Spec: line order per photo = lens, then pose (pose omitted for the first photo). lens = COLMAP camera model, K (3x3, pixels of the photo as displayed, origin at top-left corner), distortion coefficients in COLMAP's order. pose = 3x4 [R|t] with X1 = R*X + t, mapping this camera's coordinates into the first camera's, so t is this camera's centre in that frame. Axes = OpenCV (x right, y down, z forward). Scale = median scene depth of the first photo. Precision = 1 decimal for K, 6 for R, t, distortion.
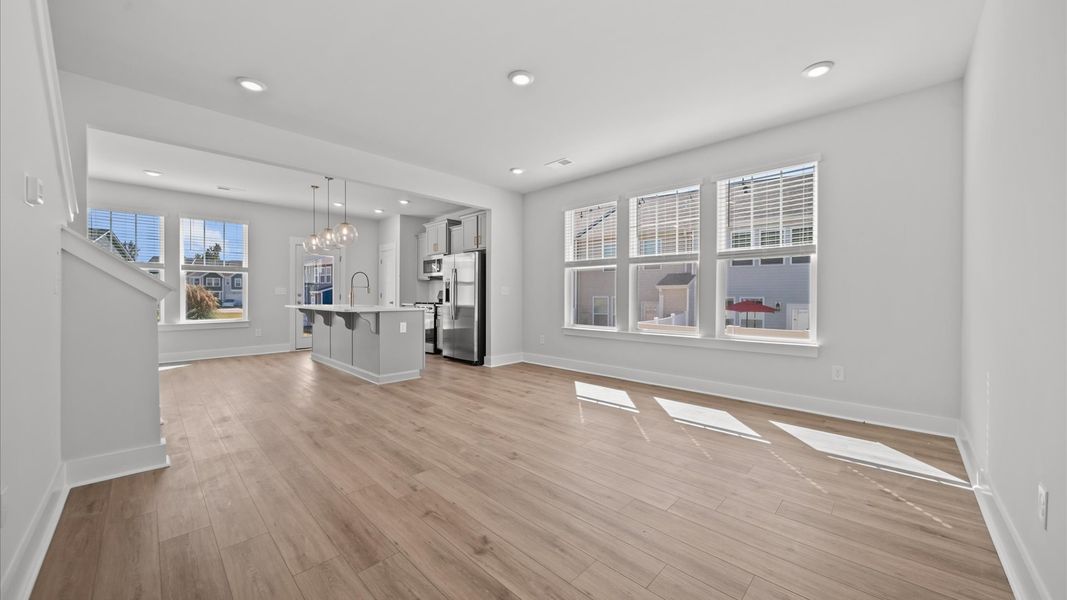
lens RADIAL K [[375.0, 0, 540.1], [0, 375.0, 299.0], [0, 0, 1]] dist [-0.003271, -0.000134]
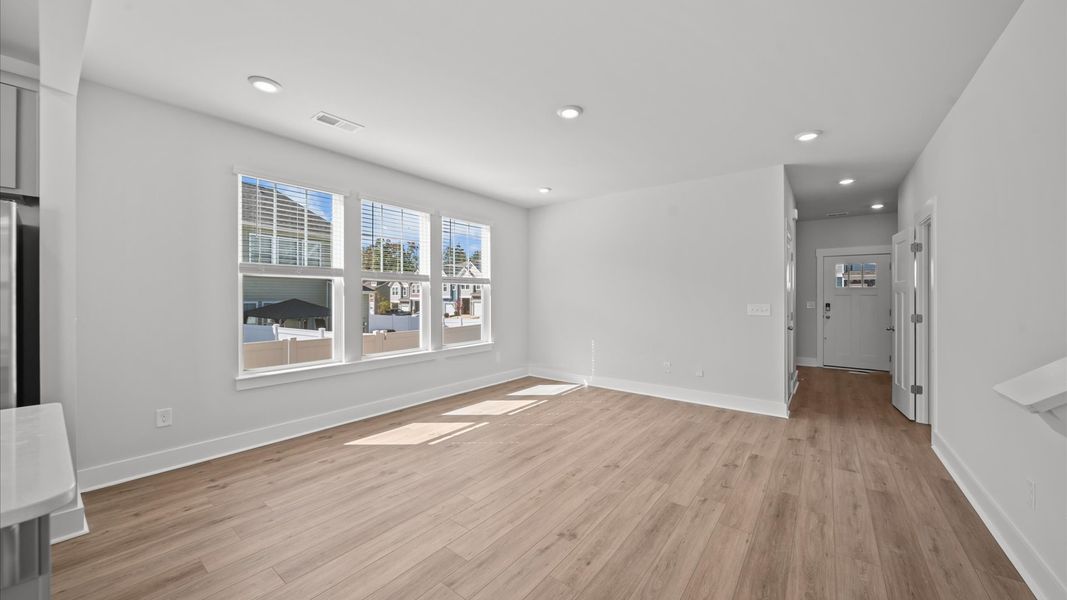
lens RADIAL K [[375.0, 0, 533.9], [0, 375.0, 295.9], [0, 0, 1]] dist [-0.003271, -0.000134]
pose [[-0.098301, 0.001765, 0.995155, -1.040116], [0.005709, 0.999983, -0.001209, -0.084155], [-0.995140, 0.005563, -0.098310, 1.192029]]
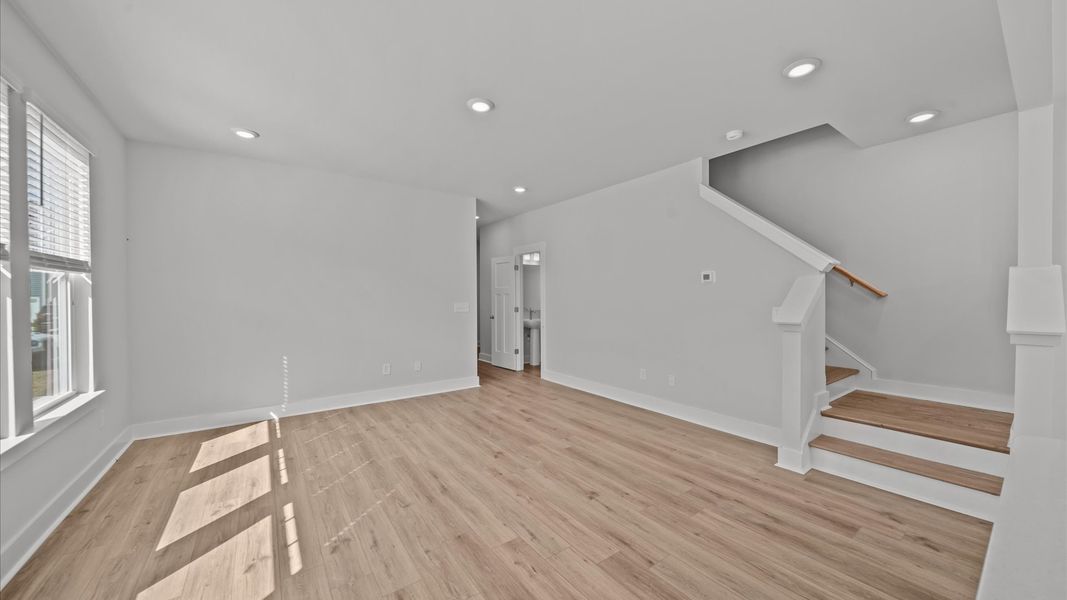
lens RADIAL K [[375.0, 0, 530.5], [0, 375.0, 298.5], [0, 0, 1]] dist [-0.003271, -0.000134]
pose [[-0.979844, 0.002098, 0.199753, -0.372678], [0.005085, 0.999883, 0.014439, -0.095848], [-0.199699, 0.015164, -0.979740, 1.925355]]
